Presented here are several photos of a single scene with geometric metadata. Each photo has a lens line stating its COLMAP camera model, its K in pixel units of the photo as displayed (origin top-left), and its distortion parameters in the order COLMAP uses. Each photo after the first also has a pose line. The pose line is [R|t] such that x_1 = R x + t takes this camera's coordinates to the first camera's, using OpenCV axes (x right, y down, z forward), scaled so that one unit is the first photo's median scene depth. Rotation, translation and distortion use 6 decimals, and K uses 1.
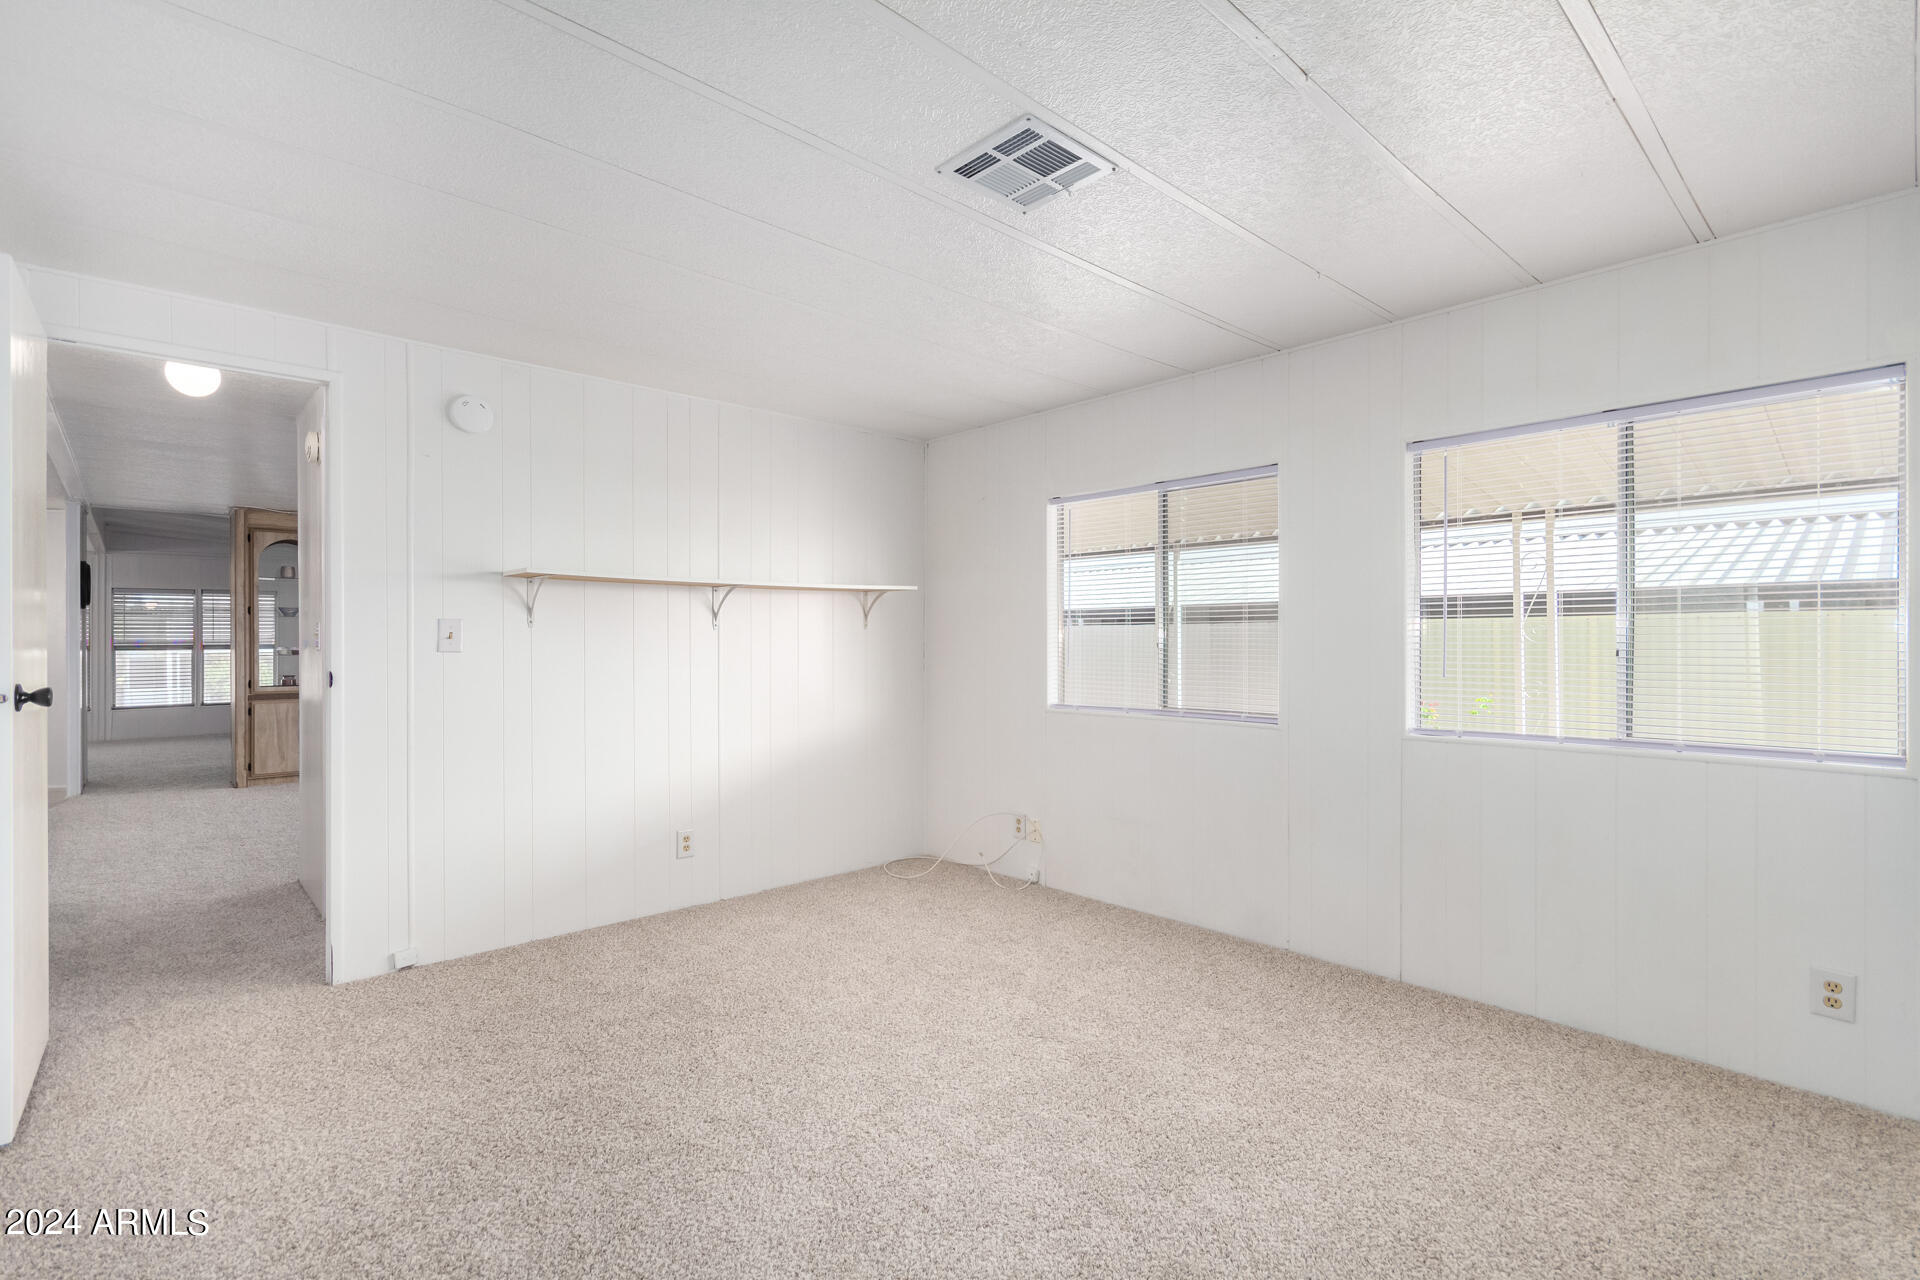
lens RADIAL K [[889.4, 0, 960.0], [0, 889.4, 640.0], [0, 0, 1]] dist [0.003289, 0.000129]
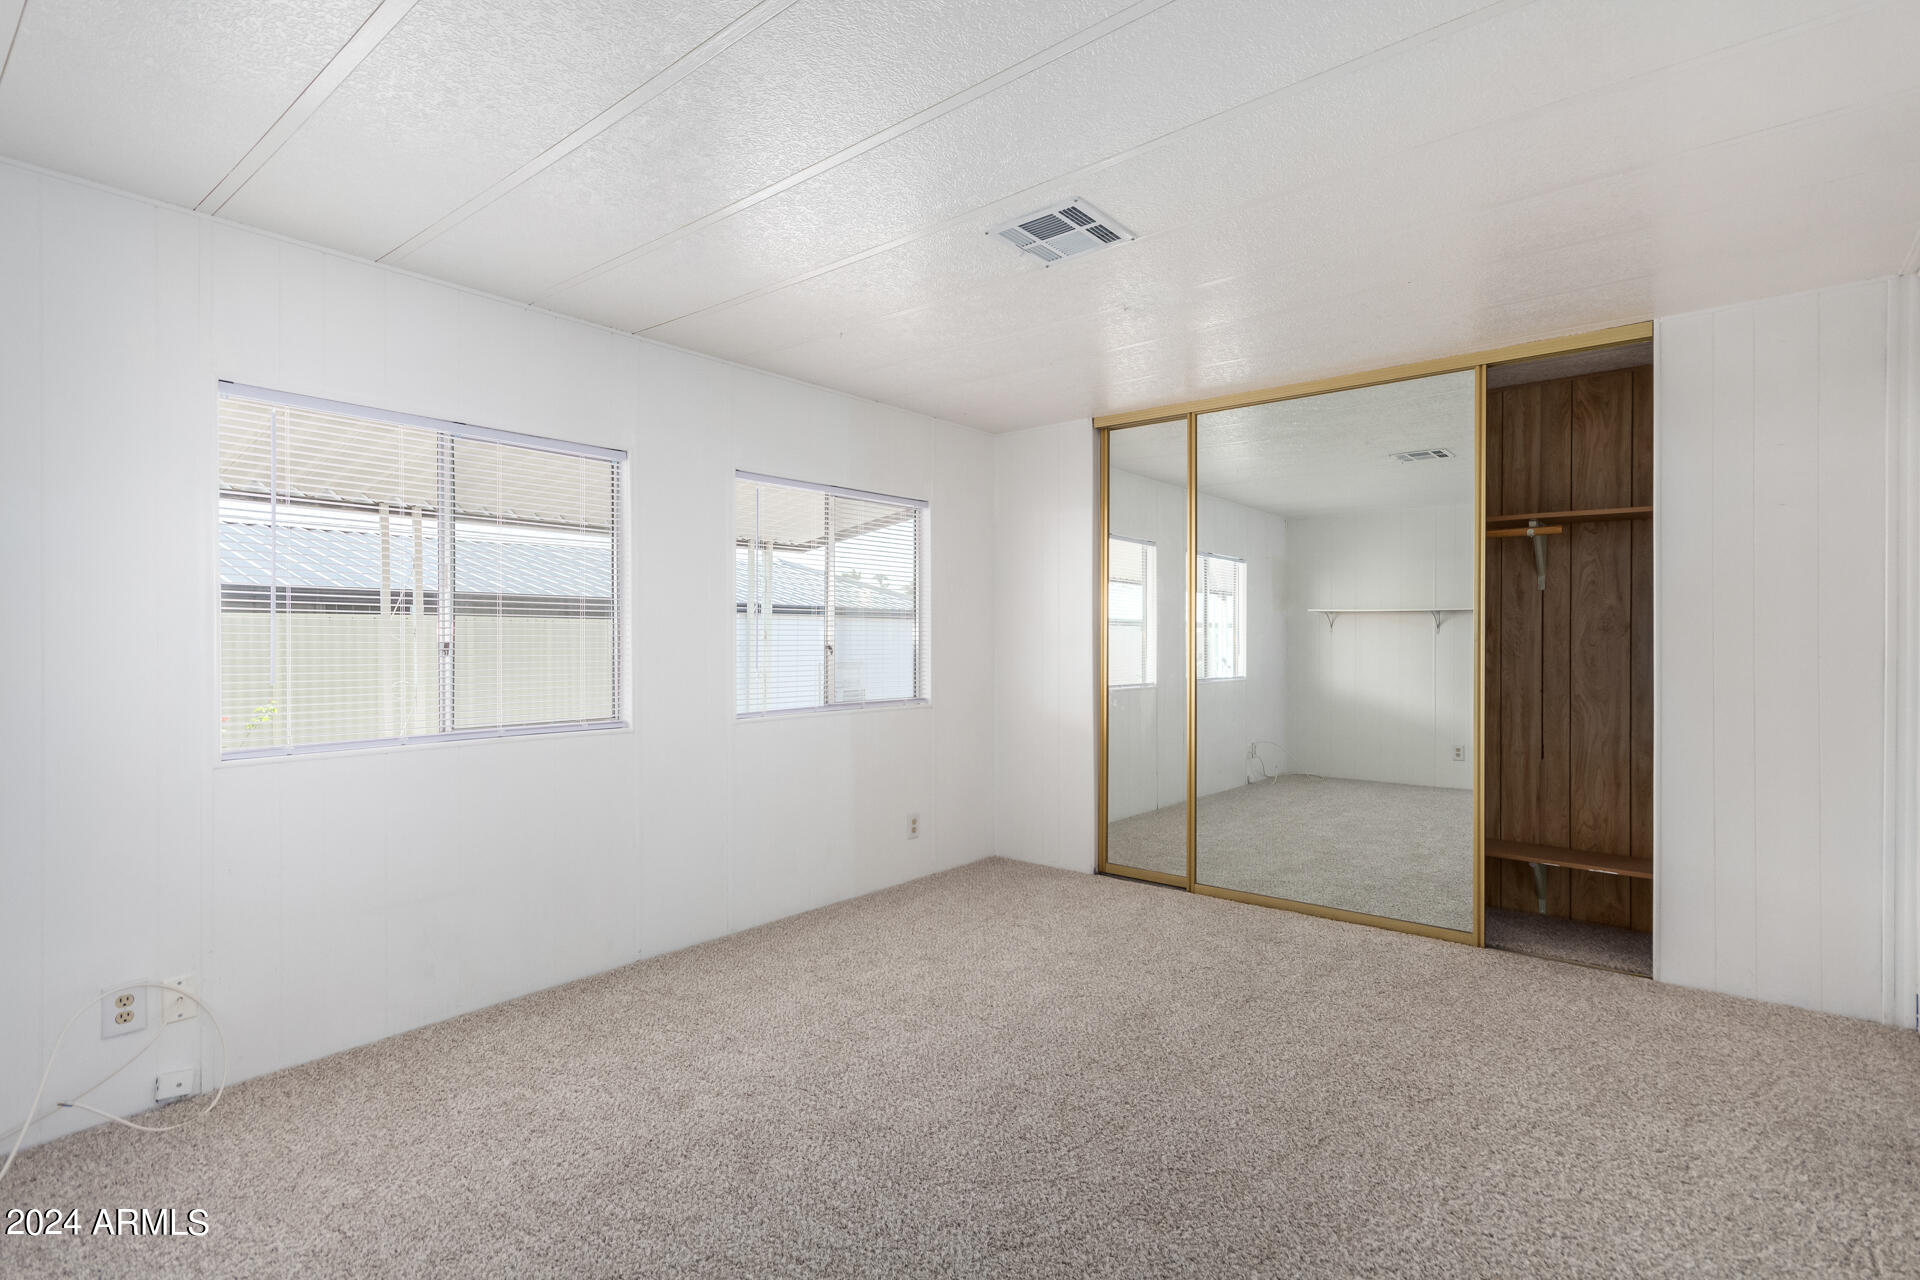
lens RADIAL K [[962.3, 0, 960.0], [0, 962.3, 640.0], [0, 0, 1]] dist [0.082170, -0.000134]
pose [[-0.122624, 0.002624, 0.992450, -0.566888], [-0.002525, 0.999992, -0.002956, 0.003074], [-0.992450, -0.002869, -0.122616, 0.607662]]
